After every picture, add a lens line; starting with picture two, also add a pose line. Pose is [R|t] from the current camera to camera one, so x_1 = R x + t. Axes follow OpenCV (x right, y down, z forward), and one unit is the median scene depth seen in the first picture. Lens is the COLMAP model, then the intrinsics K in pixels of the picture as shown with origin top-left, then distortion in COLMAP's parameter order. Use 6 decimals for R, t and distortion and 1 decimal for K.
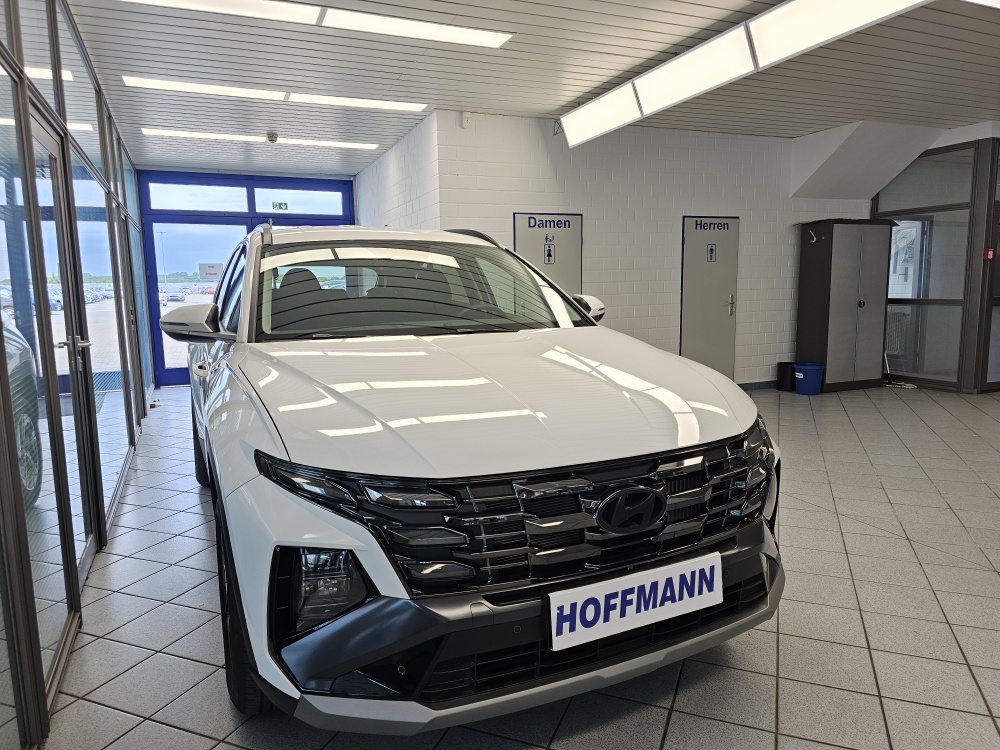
lens RADIAL K [[663.9, 0, 500.0], [0, 663.9, 375.0], [0, 0, 1]] dist [0.094440, -0.106988]
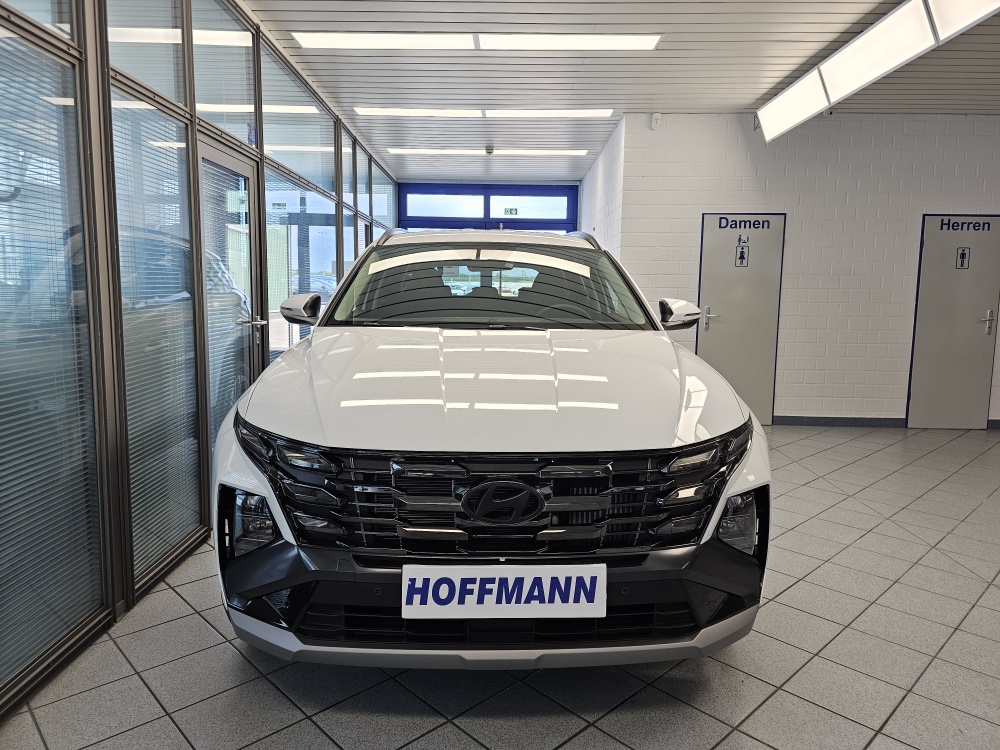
lens RADIAL K [[669.5, 0, 512.0], [0, 669.5, 363.4], [0, 0, 1]] dist [0.071533, -0.077777]
pose [[0.912277, 0.076475, -0.402370, 0.384428], [-0.084943, 0.996381, -0.003213, -0.006453], [0.400668, 0.037110, 0.915472, 0.033138]]
